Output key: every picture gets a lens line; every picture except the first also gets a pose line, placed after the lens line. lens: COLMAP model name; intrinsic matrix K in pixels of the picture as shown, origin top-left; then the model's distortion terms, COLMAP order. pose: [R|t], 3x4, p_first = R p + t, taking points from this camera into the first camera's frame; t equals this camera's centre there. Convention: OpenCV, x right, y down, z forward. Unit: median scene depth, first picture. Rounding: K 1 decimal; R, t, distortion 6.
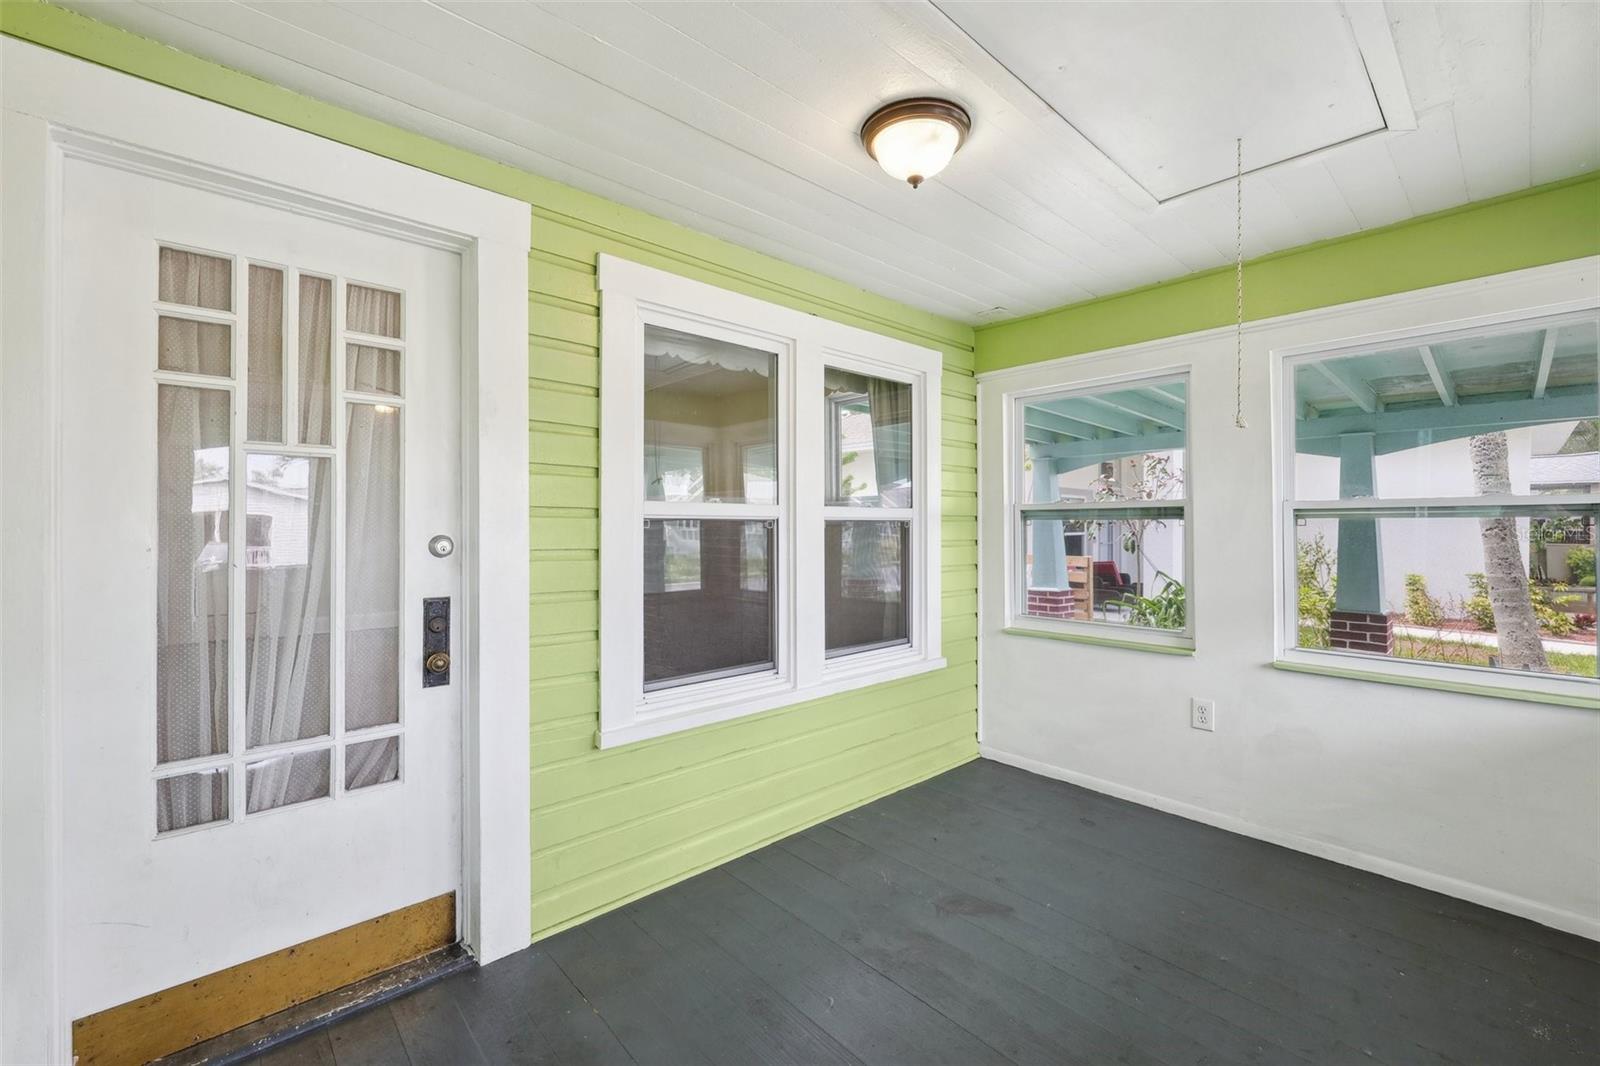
lens RADIAL K [[665.4, 0, 796.3], [0, 665.4, 527.0], [0, 0, 1]] dist [-0.002579, 0.000031]
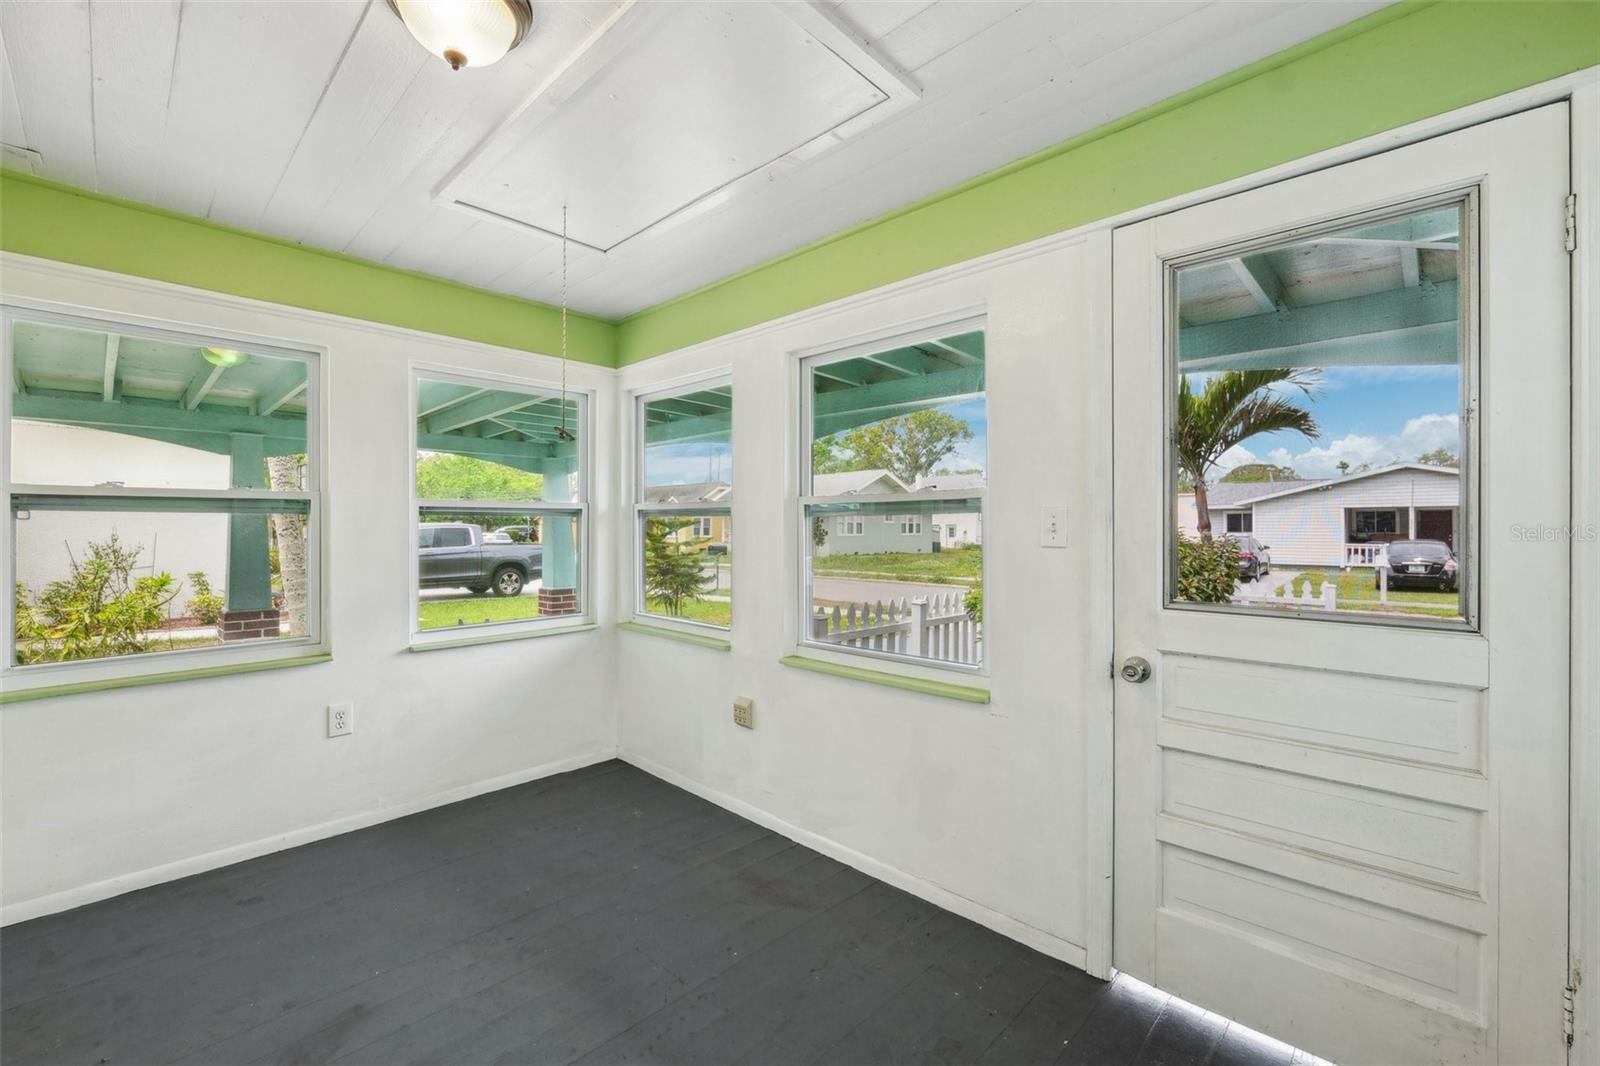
lens RADIAL K [[665.4, 0, 795.7], [0, 665.4, 527.0], [0, 0, 1]] dist [-0.002579, 0.000031]
pose [[-0.062885, 0.000265, 0.998021, -0.367207], [0.006355, 0.999980, 0.000135, 0.010621], [-0.998001, 0.006351, -0.062886, 0.399053]]
